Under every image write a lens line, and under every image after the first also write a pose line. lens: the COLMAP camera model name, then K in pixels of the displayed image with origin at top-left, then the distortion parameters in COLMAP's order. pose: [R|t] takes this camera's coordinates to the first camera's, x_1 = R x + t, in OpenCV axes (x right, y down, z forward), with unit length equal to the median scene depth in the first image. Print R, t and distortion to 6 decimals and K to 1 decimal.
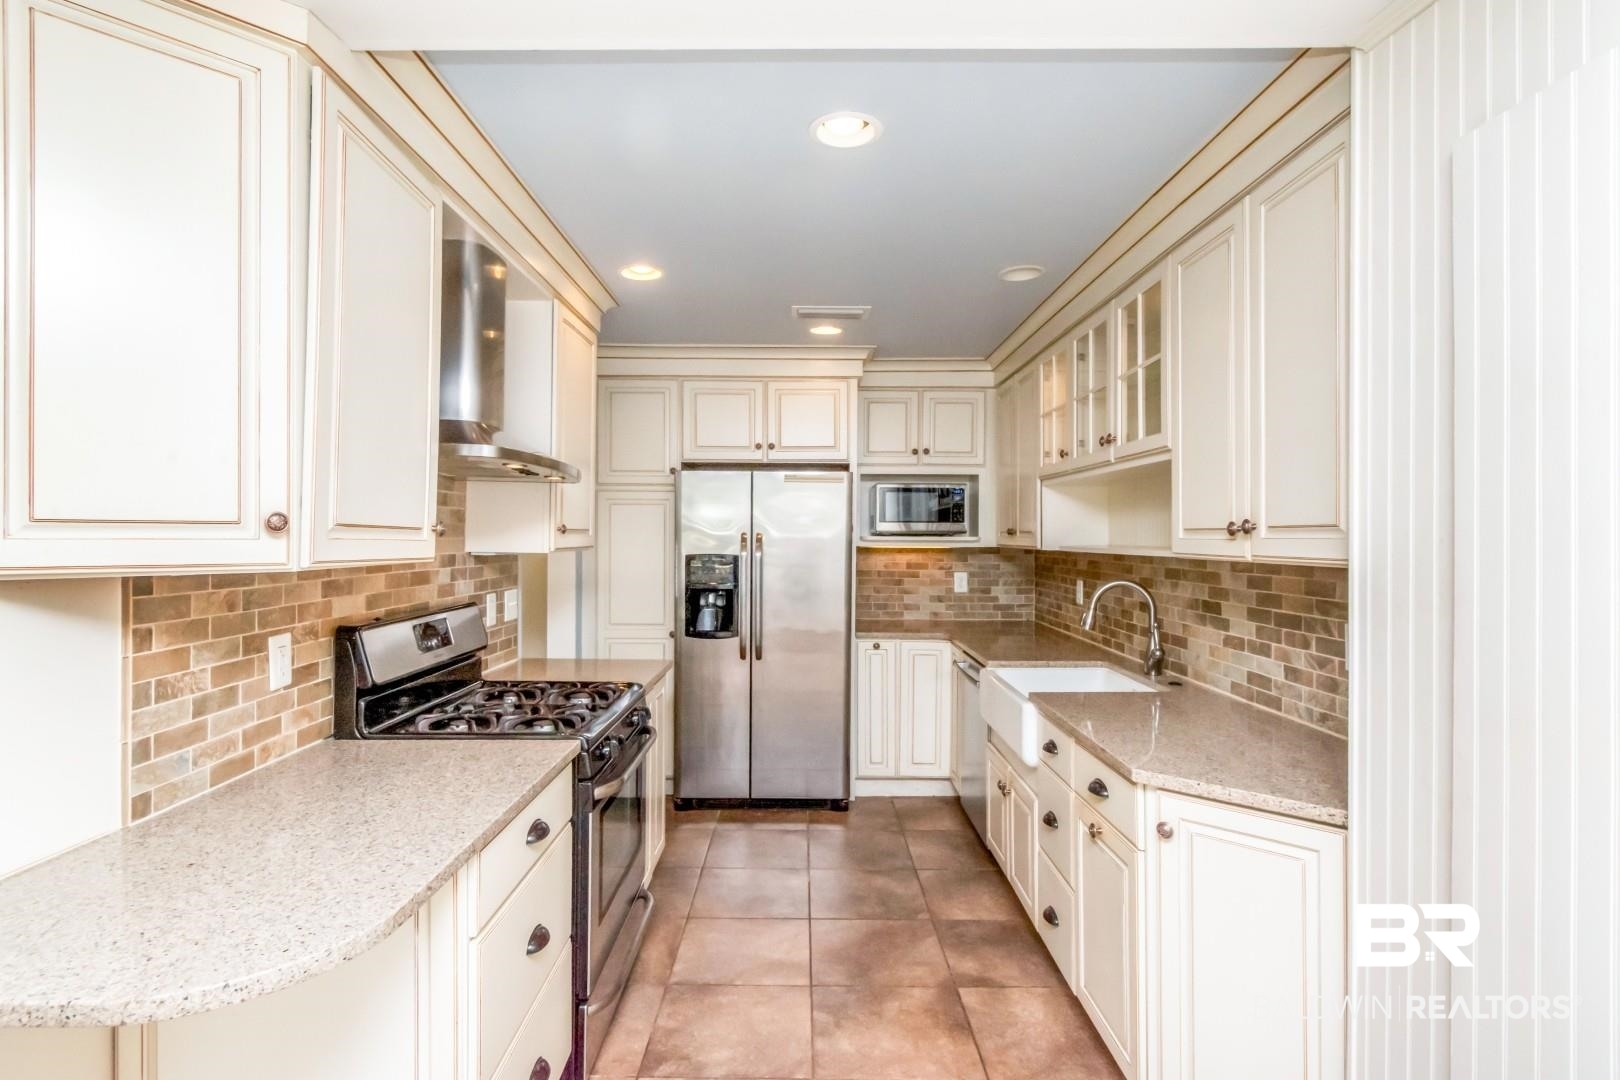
lens RADIAL K [[802.1, 0, 804.7], [0, 802.1, 532.6], [0, 0, 1]] dist [-0.000077, -0.003313]
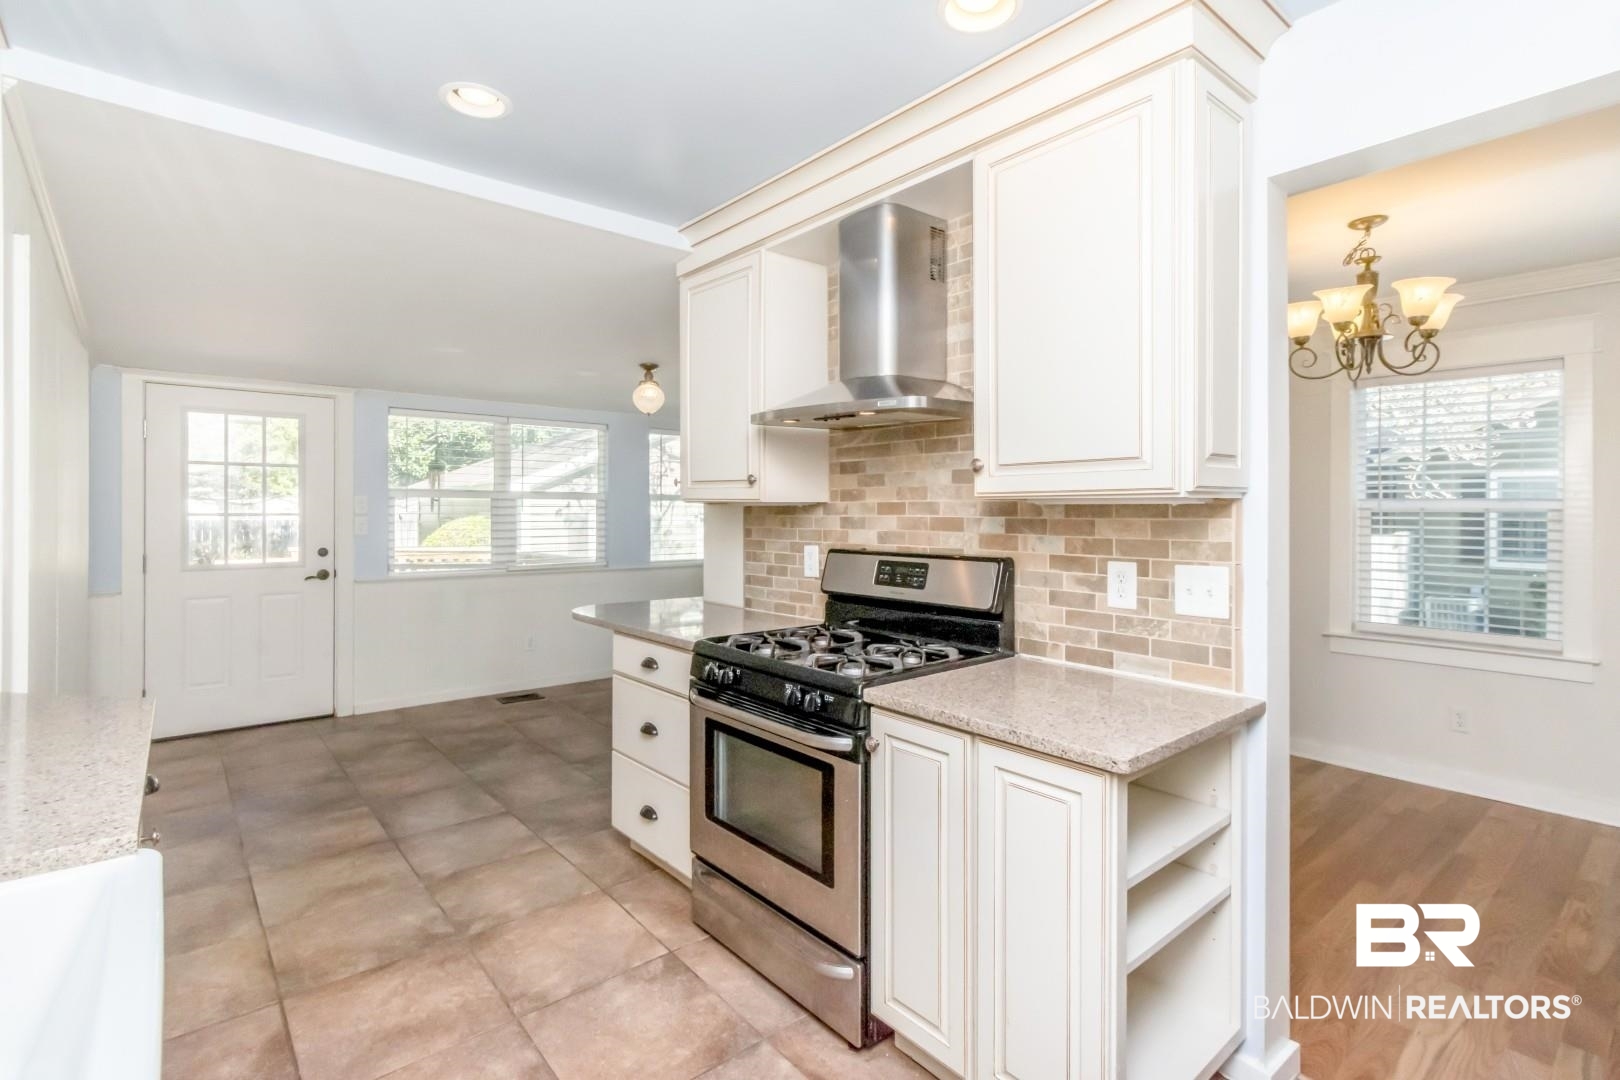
lens RADIAL K [[753.7, 0, 802.1], [0, 753.7, 519.6], [0, 0, 1]] dist [0.001467, 0.000444]
pose [[-0.763815, -0.001513, -0.645434, 0.292035], [-0.005436, 0.999977, 0.004088, 0.048924], [0.645413, 0.006631, -0.763805, 1.645177]]
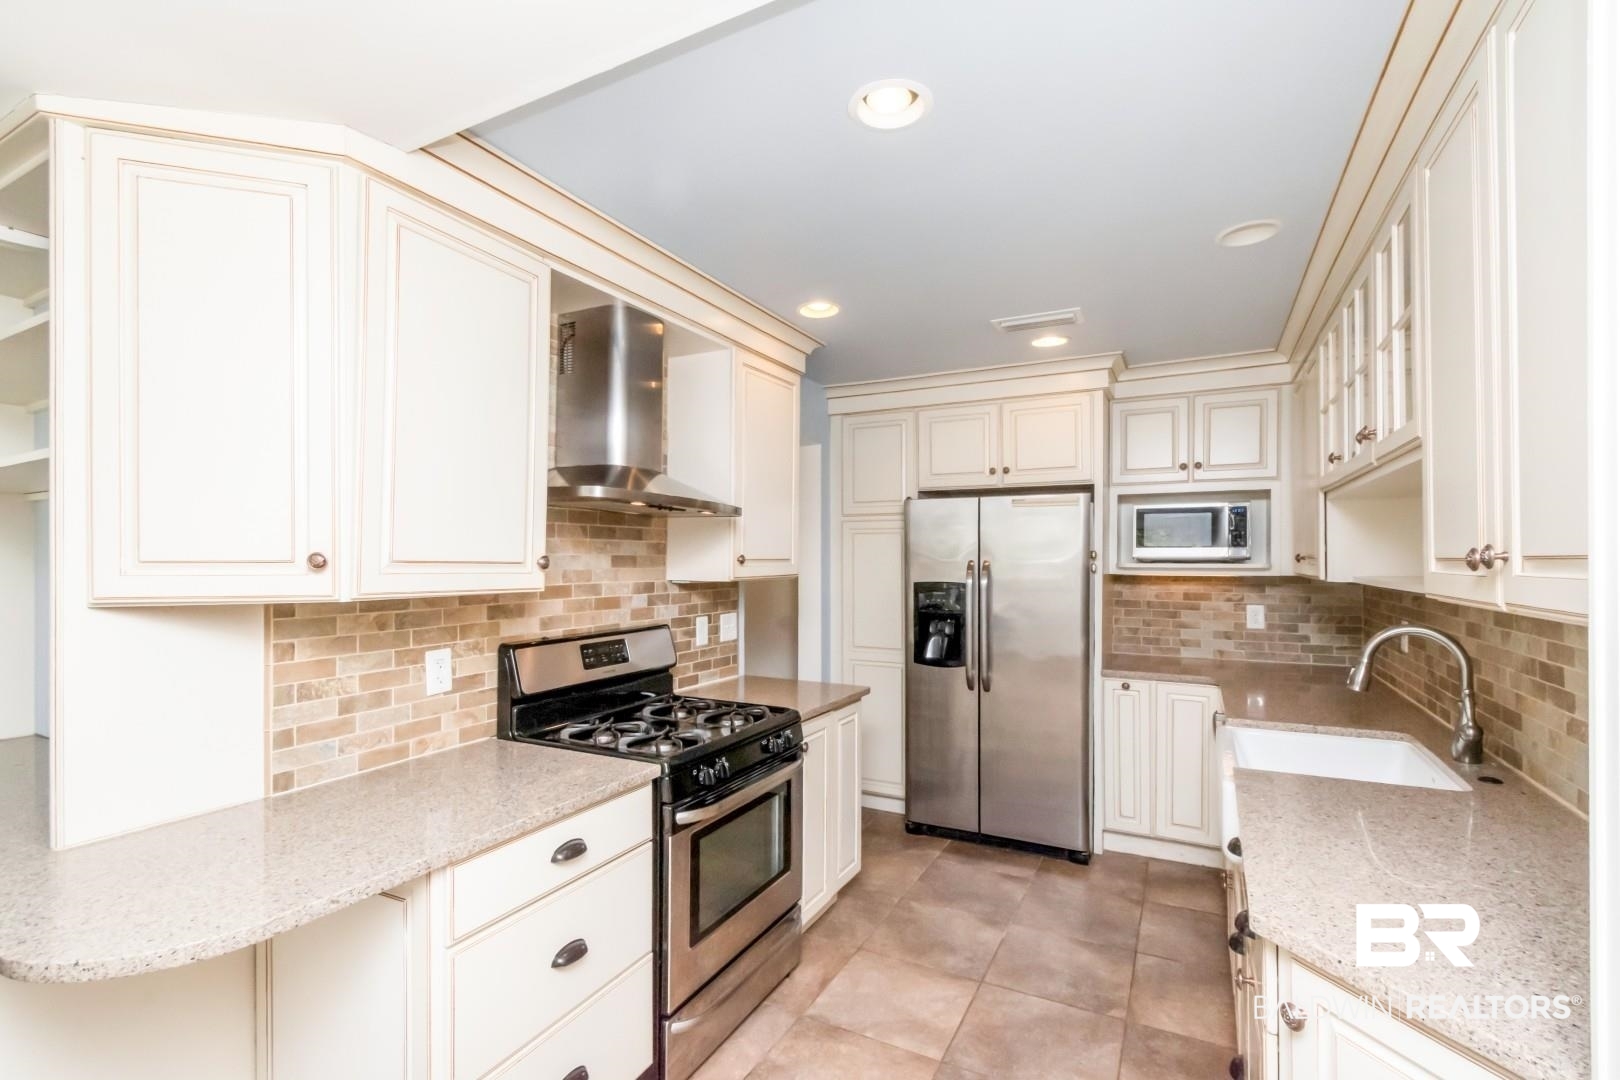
lens RADIAL K [[729.6, 0, 812.5], [0, 729.6, 554.3], [0, 0, 1]] dist [0.000864, 0.000530]
pose [[0.888724, -0.007270, -0.458385, 0.270749], [0.005939, 0.999973, -0.004345, -0.007464], [0.458404, 0.001139, 0.888743, 0.202957]]
